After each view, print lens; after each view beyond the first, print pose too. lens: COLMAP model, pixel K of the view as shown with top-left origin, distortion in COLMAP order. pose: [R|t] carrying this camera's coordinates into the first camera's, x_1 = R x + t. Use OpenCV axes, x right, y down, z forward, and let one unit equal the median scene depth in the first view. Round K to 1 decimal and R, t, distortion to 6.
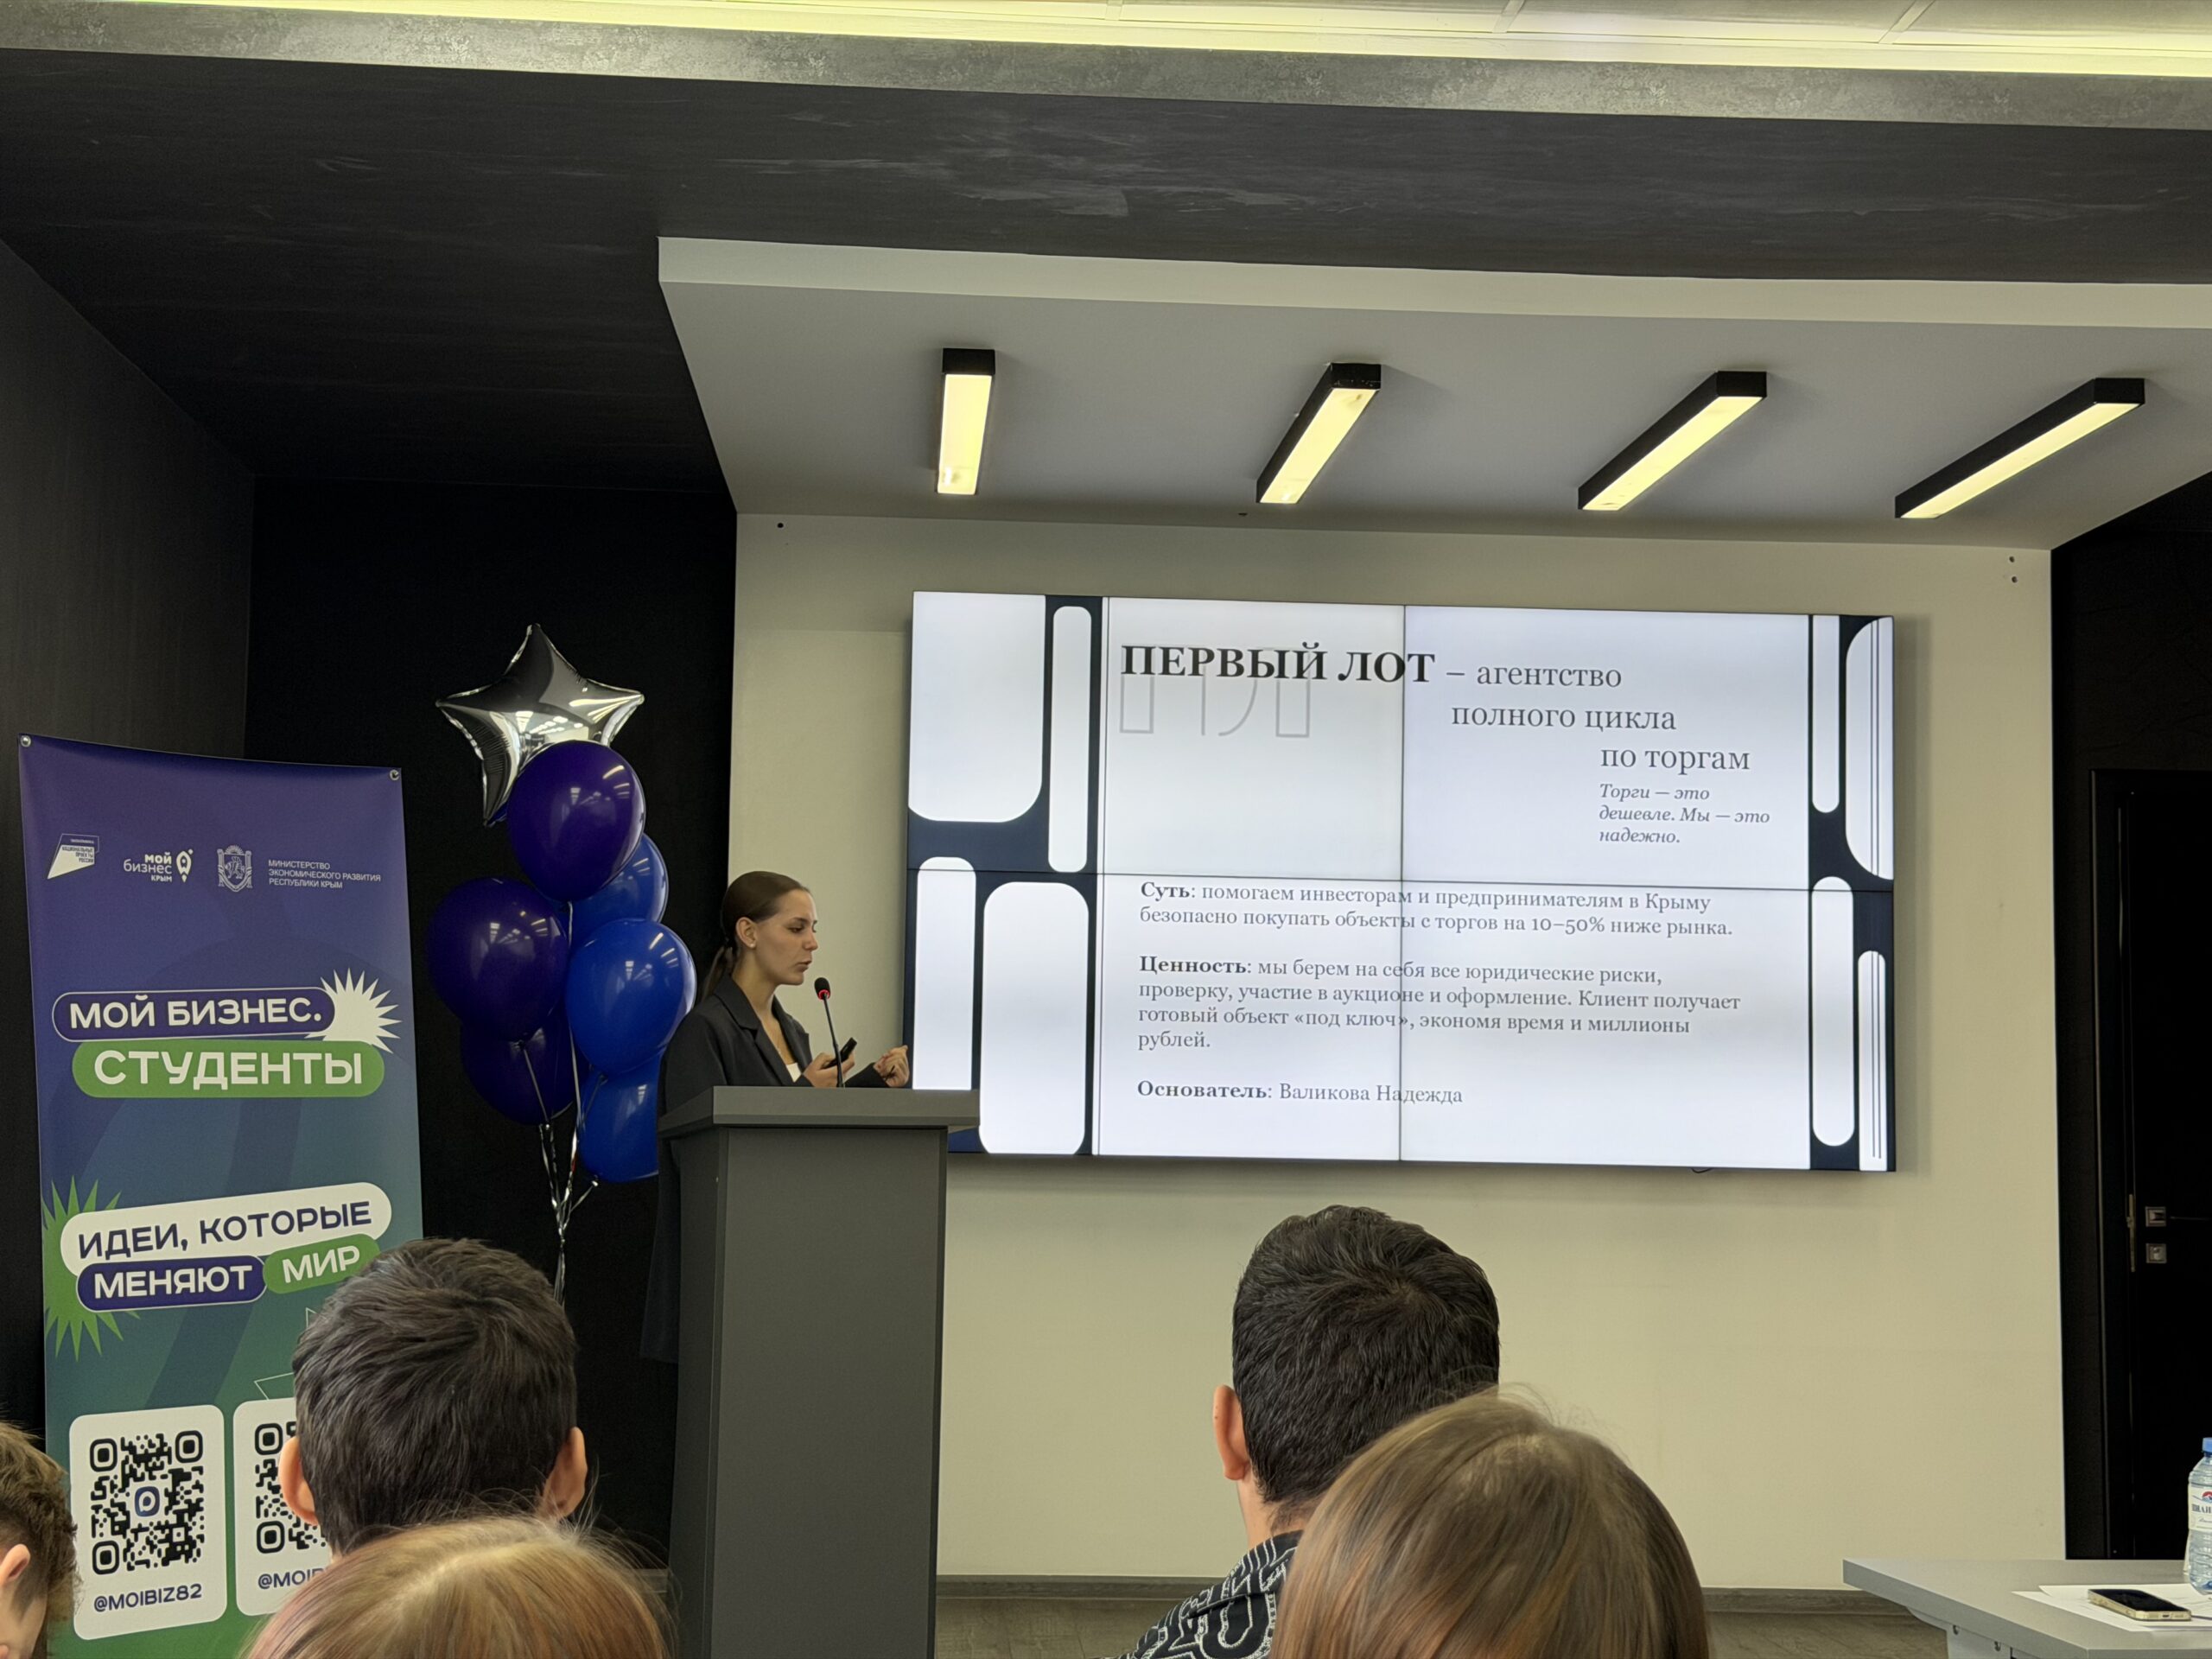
lens RADIAL K [[3092.8, 0, 1059.5], [0, 3092.8, 844.2], [0, 0, 1]] dist [0.102479, 0.000000]
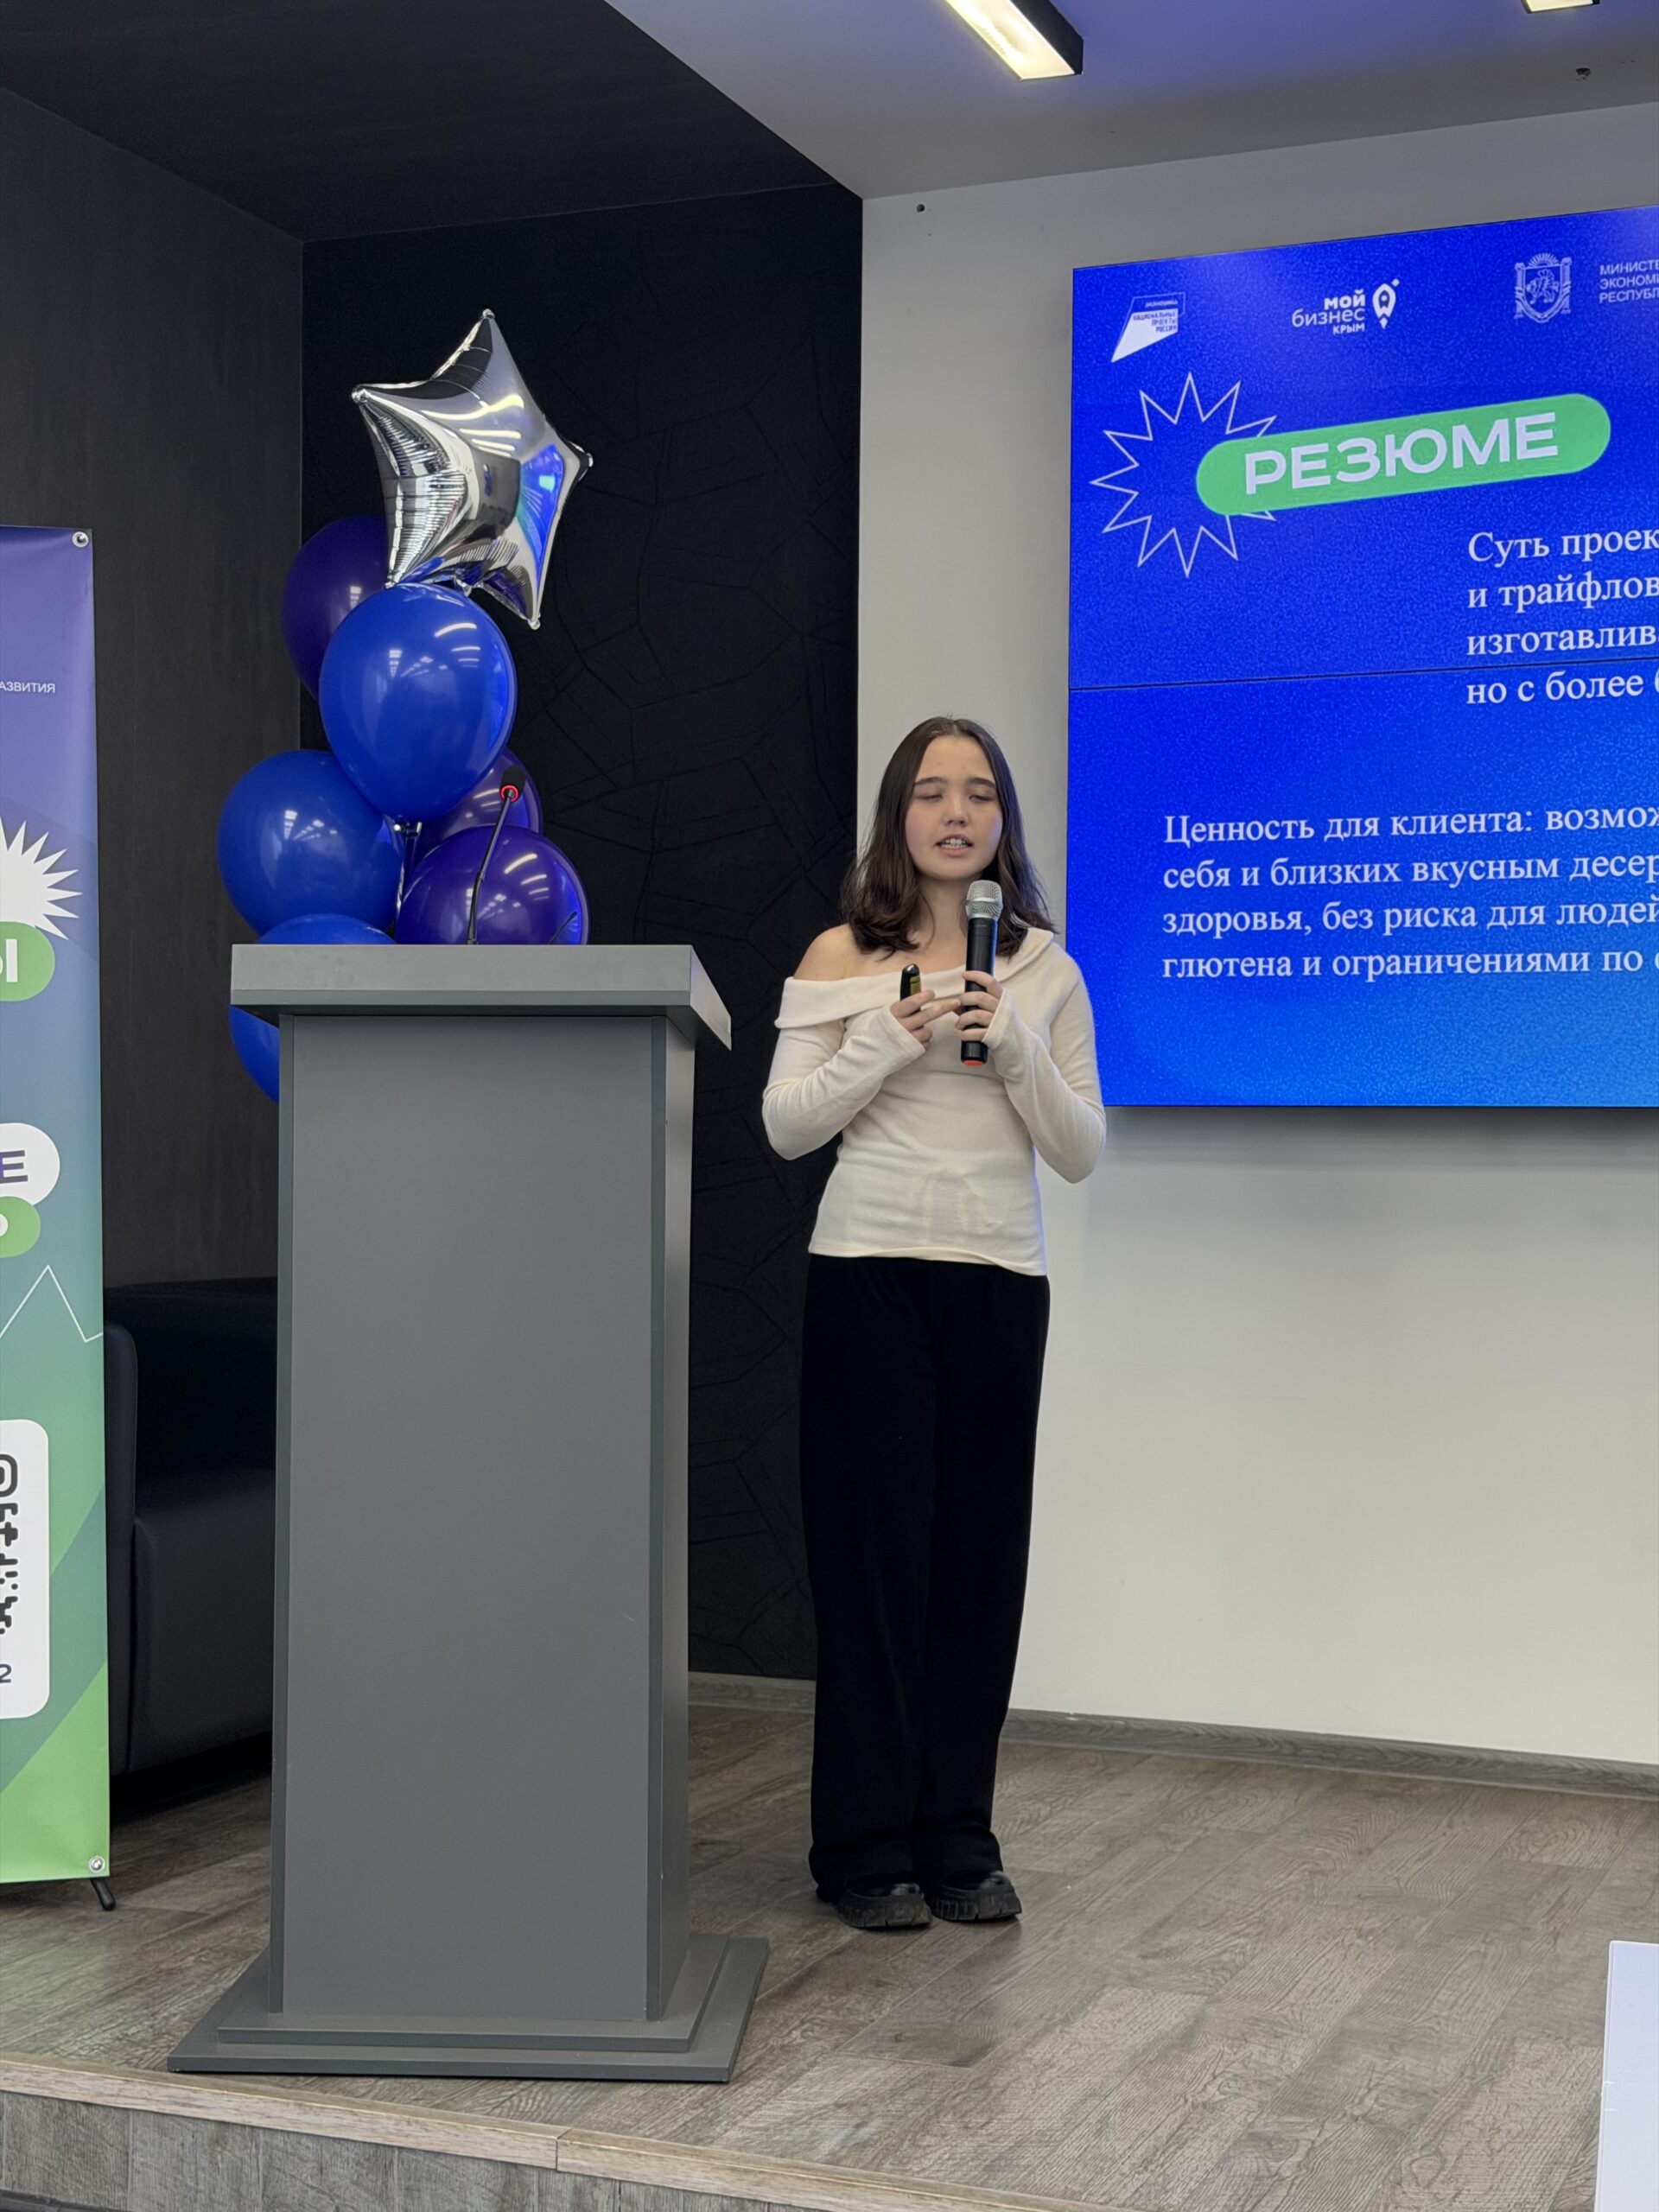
lens RADIAL K [[3092.8, 0, 823.4], [0, 3092.8, 1093.9], [0, 0, 1]] dist [0.102479, 0.000000]
pose [[0.902240, -0.019444, -0.430795, 0.246148], [0.044131, 0.997901, 0.047385, 0.079873], [0.428969, -0.061764, 0.901205, 0.466925]]
